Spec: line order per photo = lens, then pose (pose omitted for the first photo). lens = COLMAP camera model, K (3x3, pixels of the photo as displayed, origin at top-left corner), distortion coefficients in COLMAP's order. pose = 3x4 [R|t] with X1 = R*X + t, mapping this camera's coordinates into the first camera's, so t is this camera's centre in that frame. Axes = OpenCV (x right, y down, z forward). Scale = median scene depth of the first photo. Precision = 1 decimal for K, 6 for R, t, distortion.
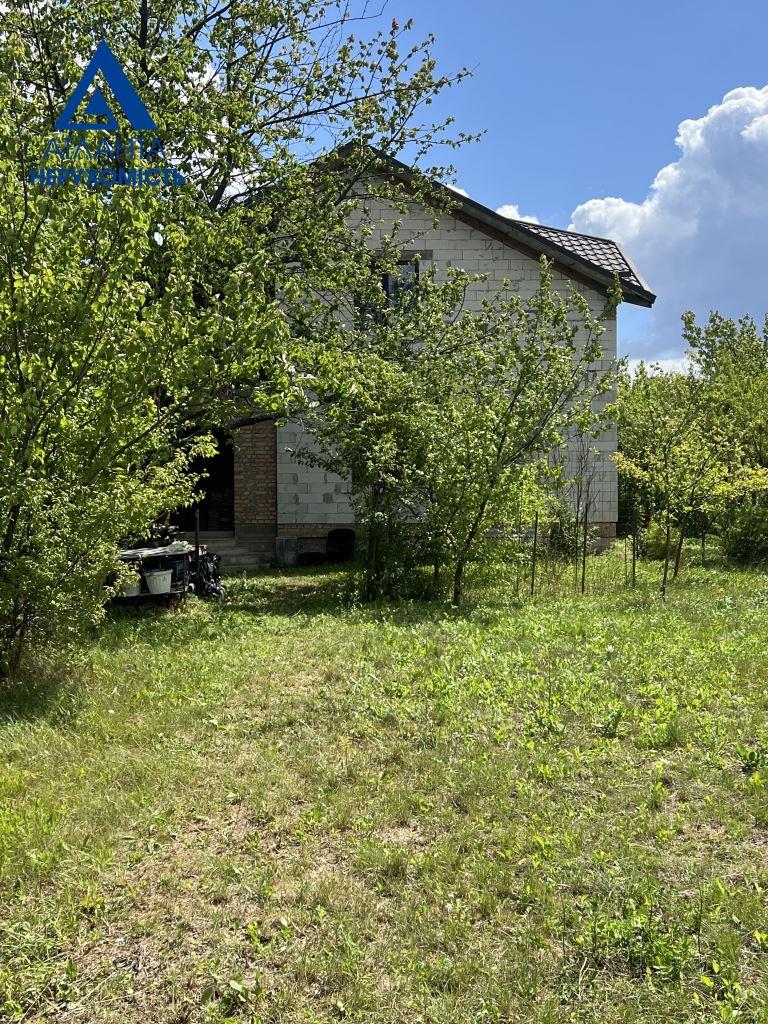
lens RADIAL K [[1126.3, 0, 383.2], [0, 1126.3, 511.7], [0, 0, 1]] dist [0.068290, 0.000000]
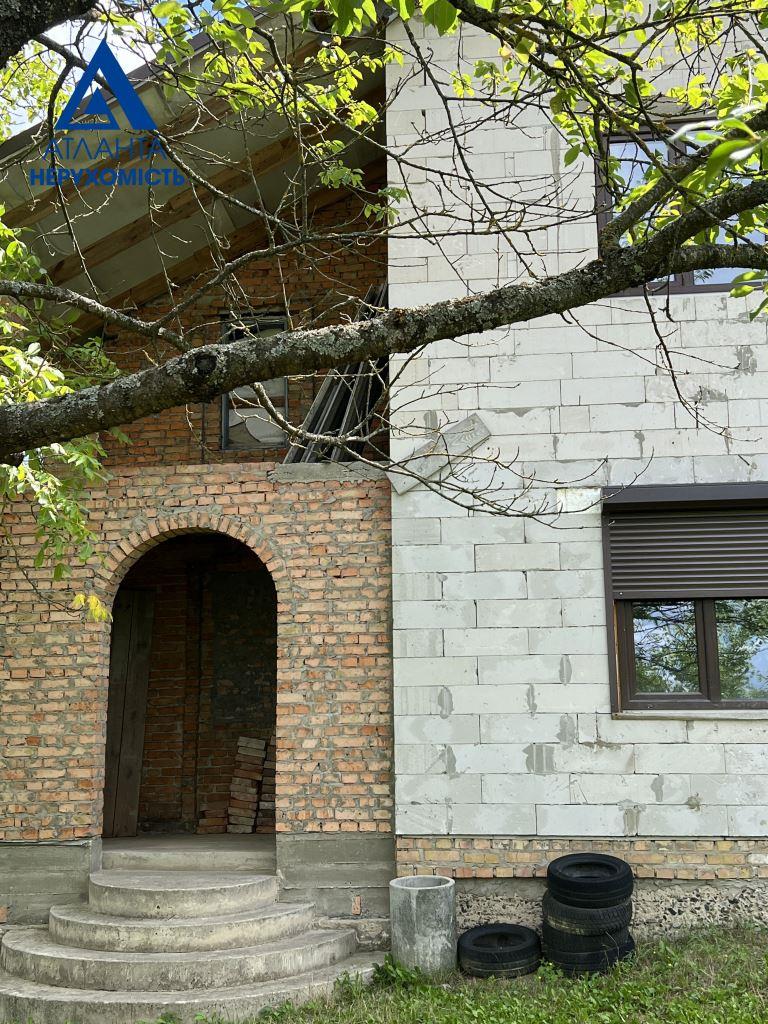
lens RADIAL K [[1126.3, 0, 383.8], [0, 1126.3, 513.9], [0, 0, 1]] dist [0.068290, 0.000000]
pose [[0.991683, -0.028076, -0.125603, -0.050964], [0.003755, 0.981812, -0.189818, -0.019846], [0.128648, 0.187768, 0.973752, 0.642171]]
